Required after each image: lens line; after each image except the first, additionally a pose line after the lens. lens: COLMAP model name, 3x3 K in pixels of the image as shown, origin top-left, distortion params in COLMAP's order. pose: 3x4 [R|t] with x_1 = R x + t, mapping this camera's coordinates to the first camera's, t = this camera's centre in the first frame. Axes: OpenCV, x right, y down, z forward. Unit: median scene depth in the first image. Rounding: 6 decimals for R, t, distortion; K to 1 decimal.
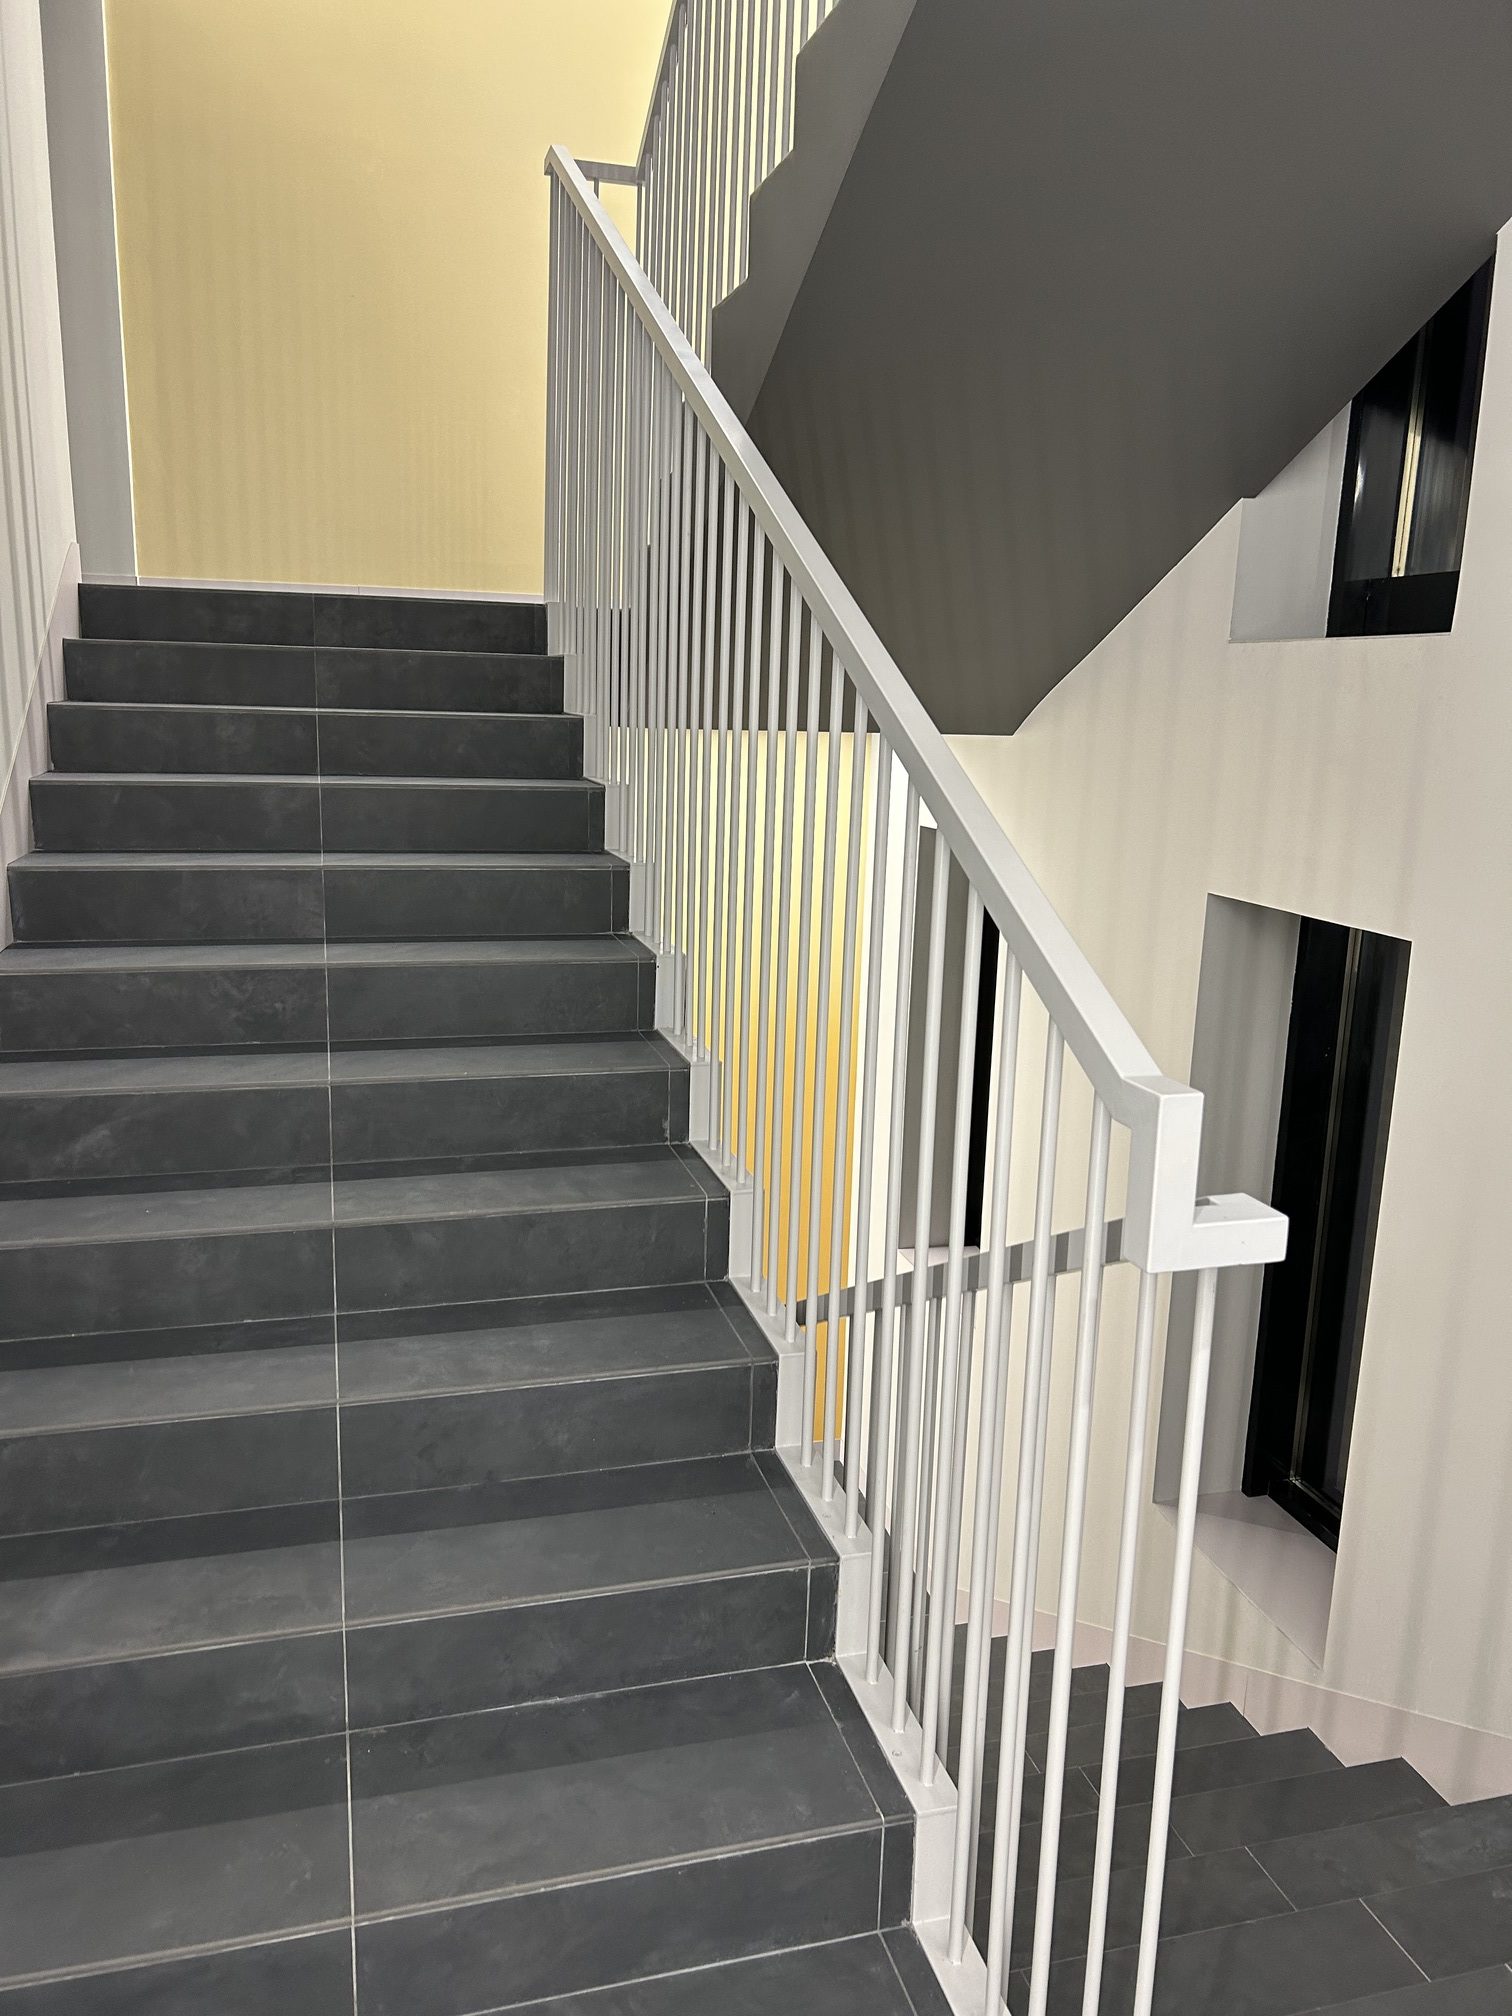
lens RADIAL K [[1513.7, 0, 743.9], [0, 1513.7, 1024.6], [0, 0, 1]] dist [0.043064, -0.047206]
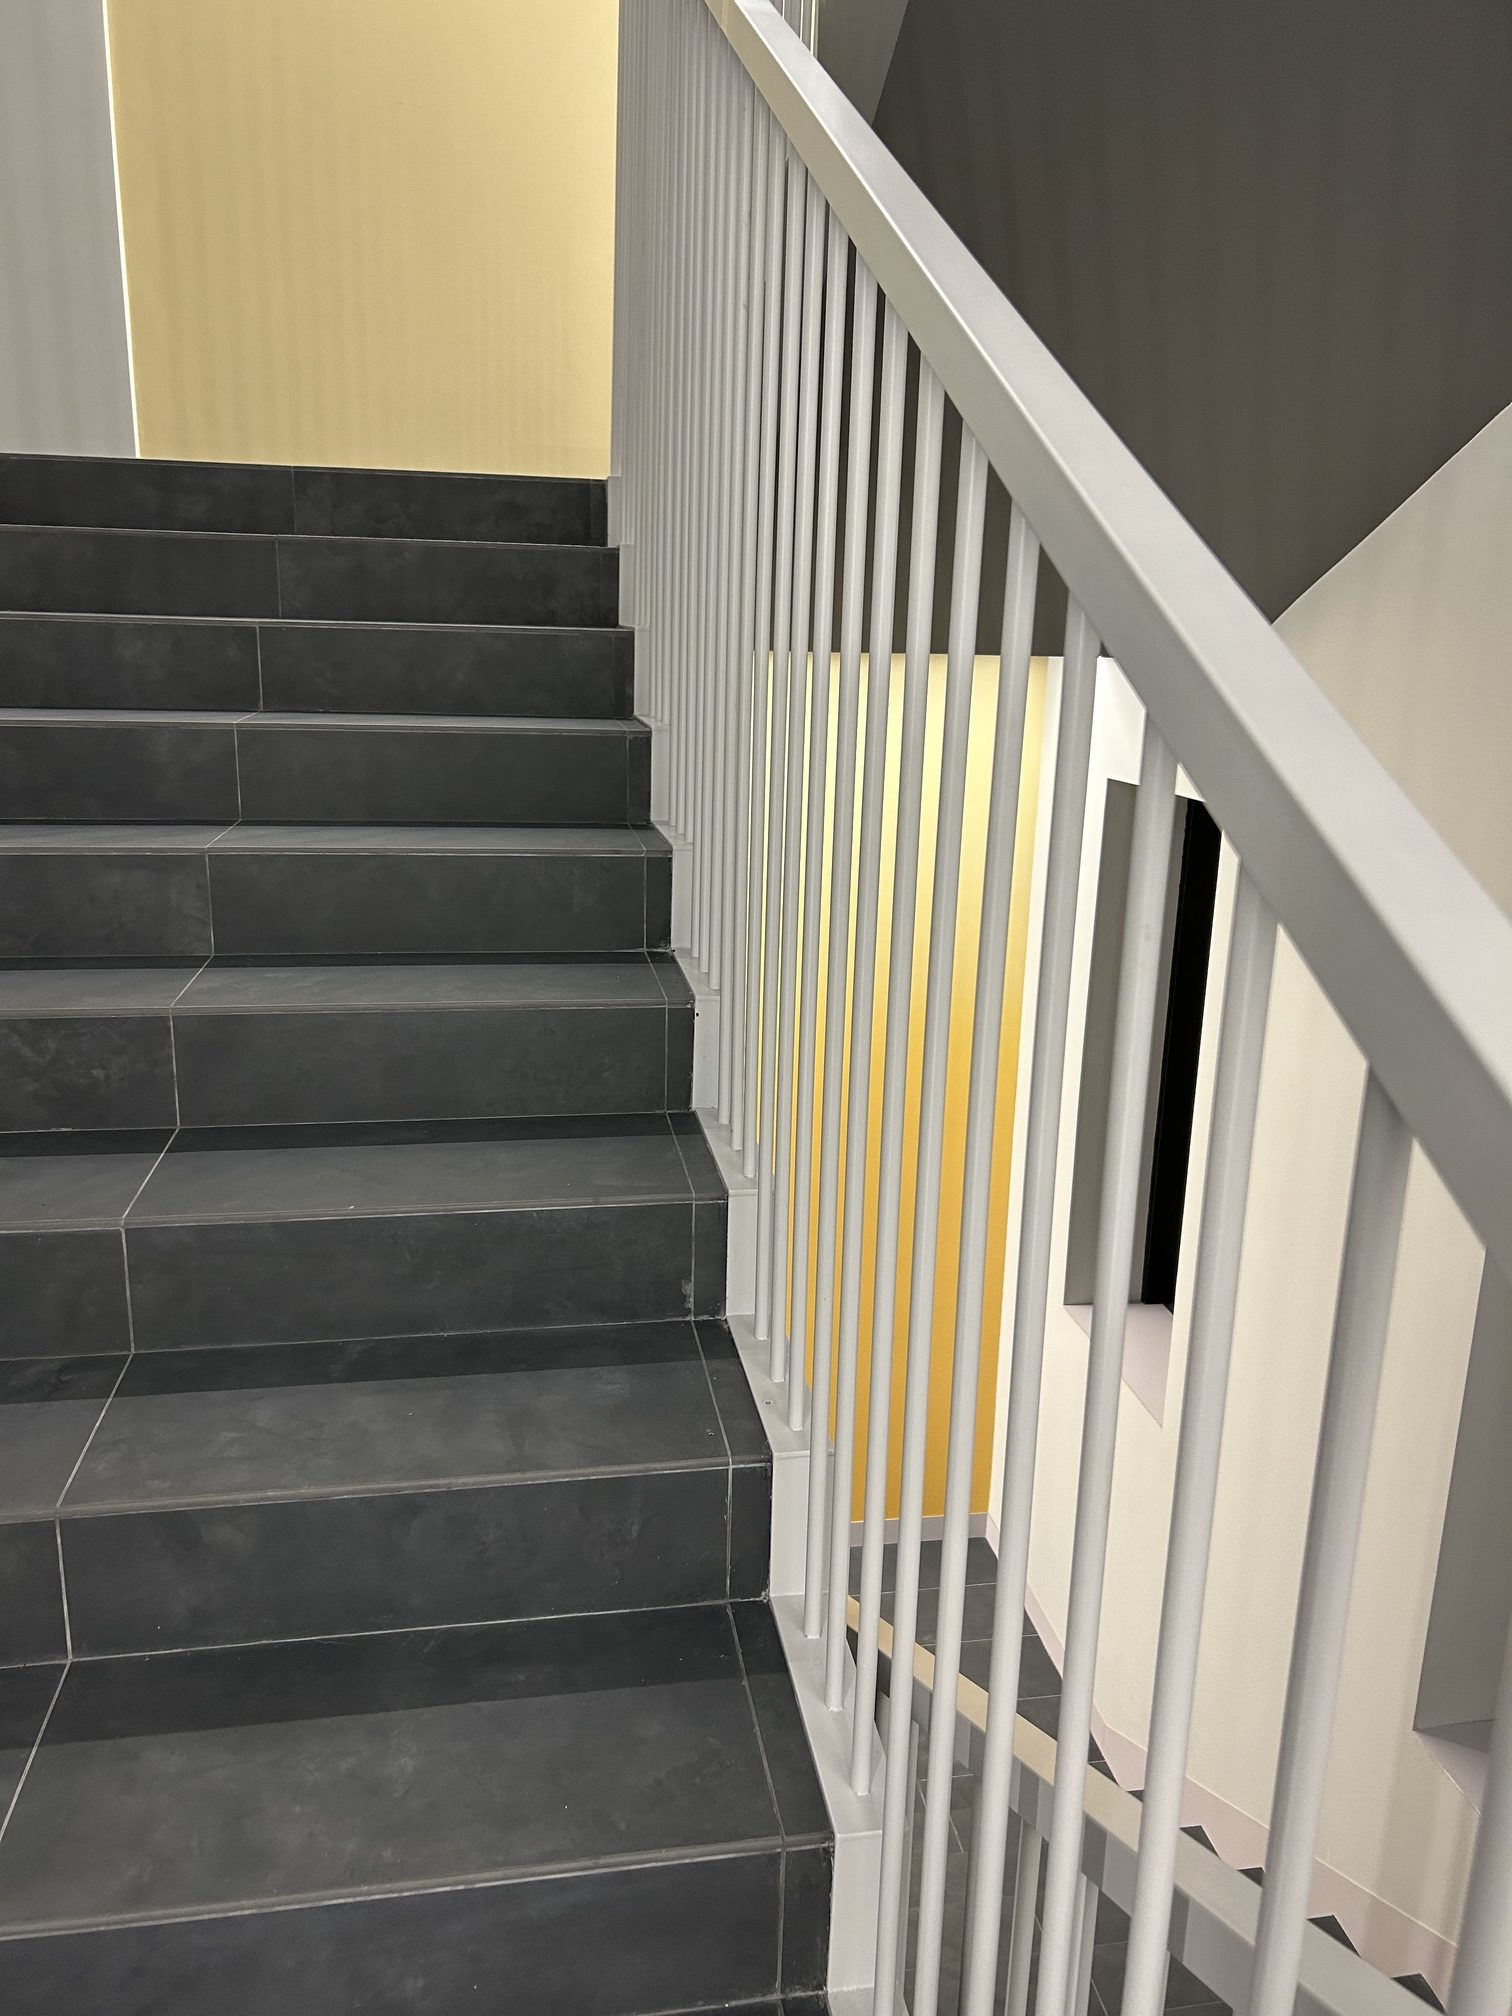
lens RADIAL K [[1513.7, 0, 757.5], [0, 1513.7, 1025.1], [0, 0, 1]] dist [0.043064, -0.047206]
pose [[0.994901, 0.023115, -0.098170, 0.036724], [-0.019115, 0.998956, 0.041488, -0.071280], [0.099026, -0.039400, 0.994304, 0.425896]]
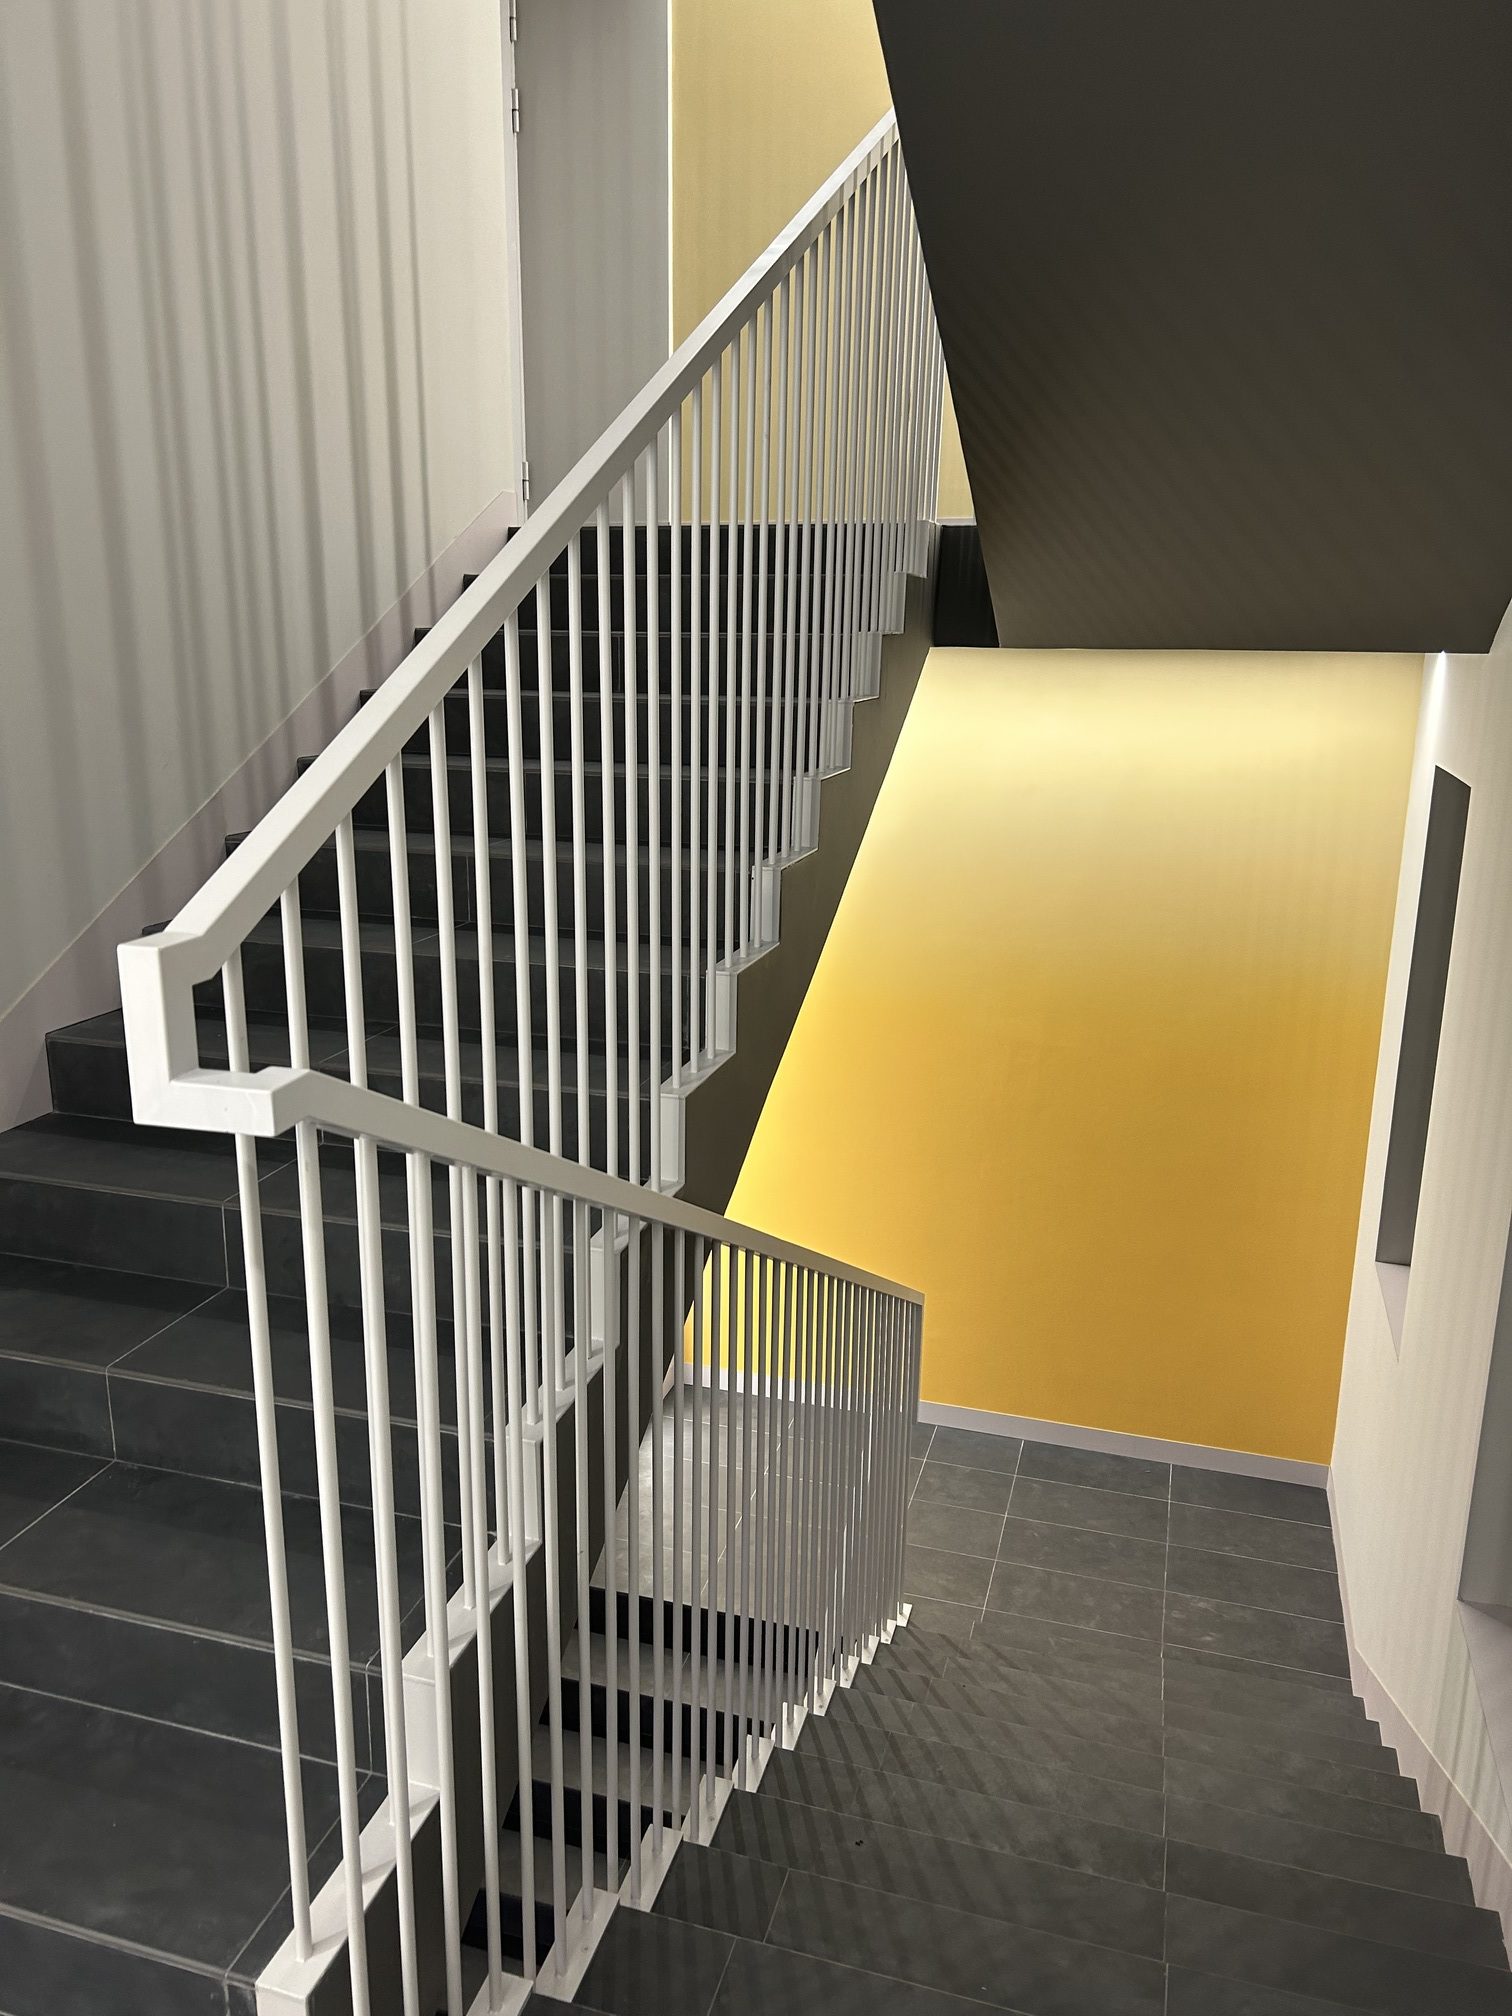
lens RADIAL K [[1513.7, 0, 736.6], [0, 1513.7, 1008.9], [0, 0, 1]] dist [0.043064, -0.047206]
pose [[0.842865, 0.111819, -0.526379, 0.547851], [-0.100356, 0.993675, 0.050392, -0.001394], [0.528685, 0.010352, 0.848755, 0.168678]]
